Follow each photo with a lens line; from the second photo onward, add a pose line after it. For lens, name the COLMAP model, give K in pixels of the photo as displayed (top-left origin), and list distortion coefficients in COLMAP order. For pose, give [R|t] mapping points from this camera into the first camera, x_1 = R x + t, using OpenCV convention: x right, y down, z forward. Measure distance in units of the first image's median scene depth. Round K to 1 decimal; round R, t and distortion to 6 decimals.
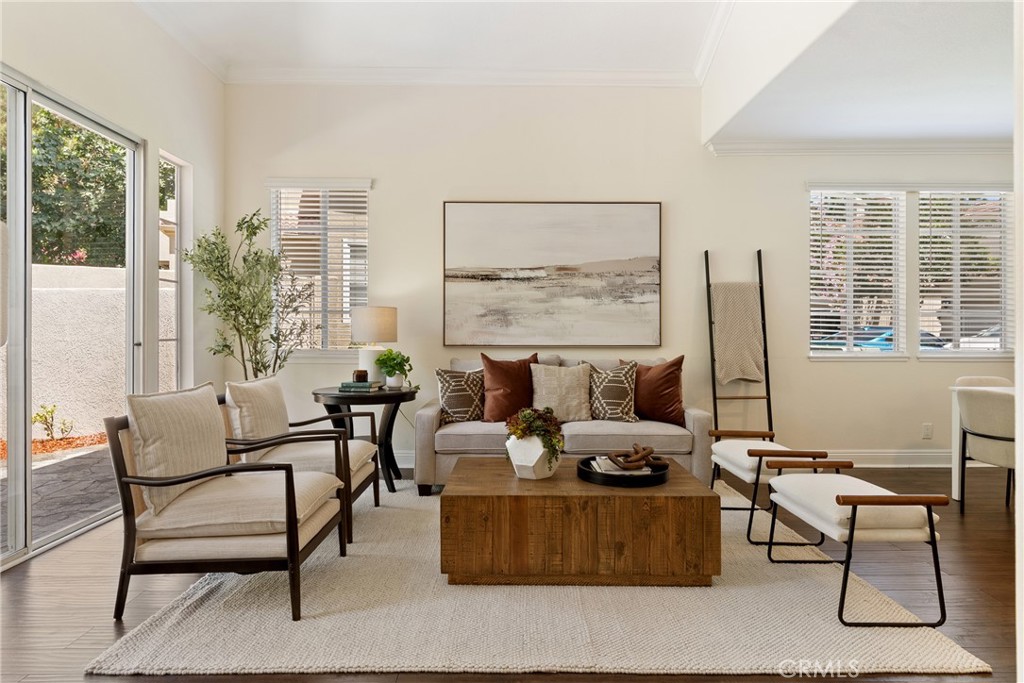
lens RADIAL K [[549.3, 0, 507.2], [0, 549.3, 331.6], [0, 0, 1]] dist [-0.000517, -0.000928]
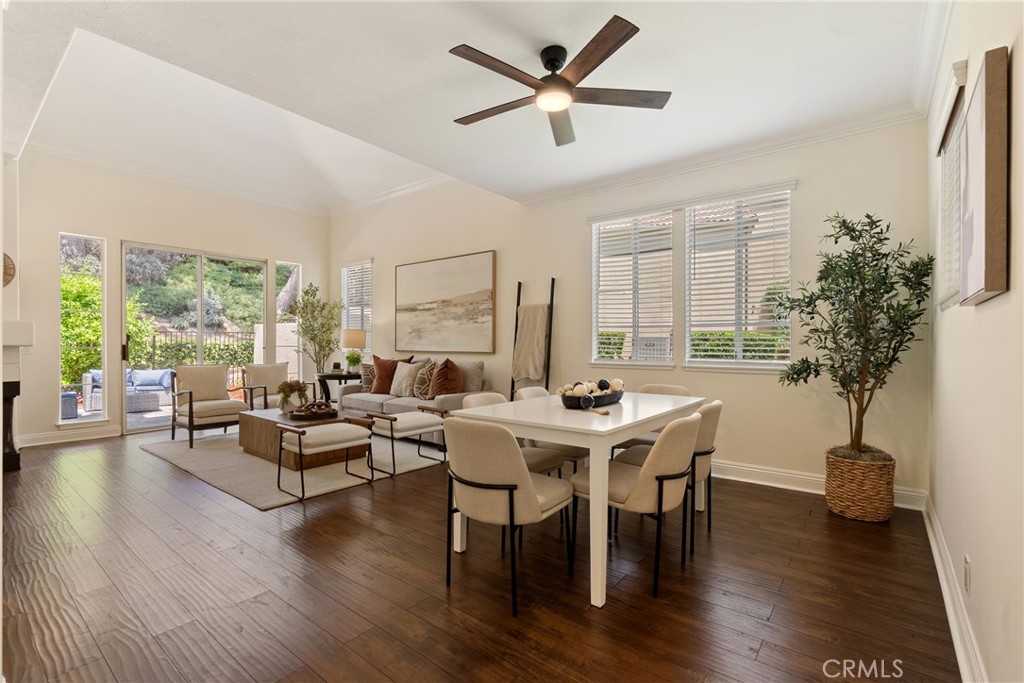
lens RADIAL K [[470.1, 0, 513.1], [0, 470.1, 344.0], [0, 0, 1]] dist [-0.008109, 0.001558]
pose [[0.774049, 0.001732, -0.633123, 1.112820], [-0.000770, 0.999998, 0.001795, 0.001675], [0.633125, -0.000902, 0.774049, 0.105274]]
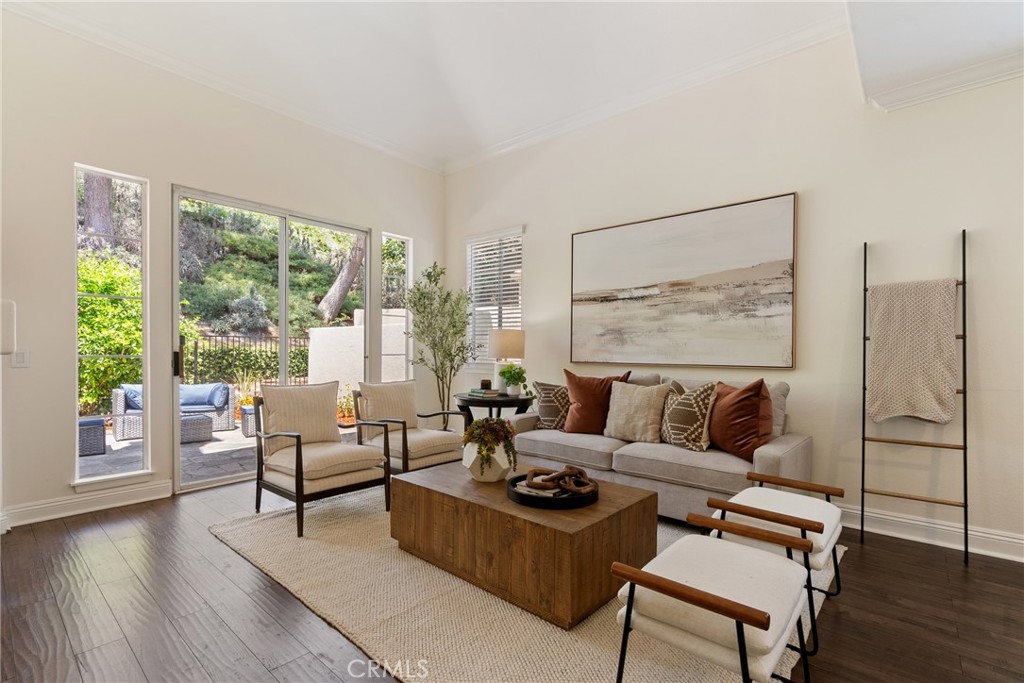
lens RADIAL K [[470.1, 0, 510.1], [0, 470.1, 355.8], [0, 0, 1]] dist [-0.008109, 0.001558]
pose [[0.749111, 0.010022, -0.662369, 0.438820], [-0.004648, 0.999940, 0.009874, 0.003345], [0.662428, -0.004318, 0.749113, 0.199318]]
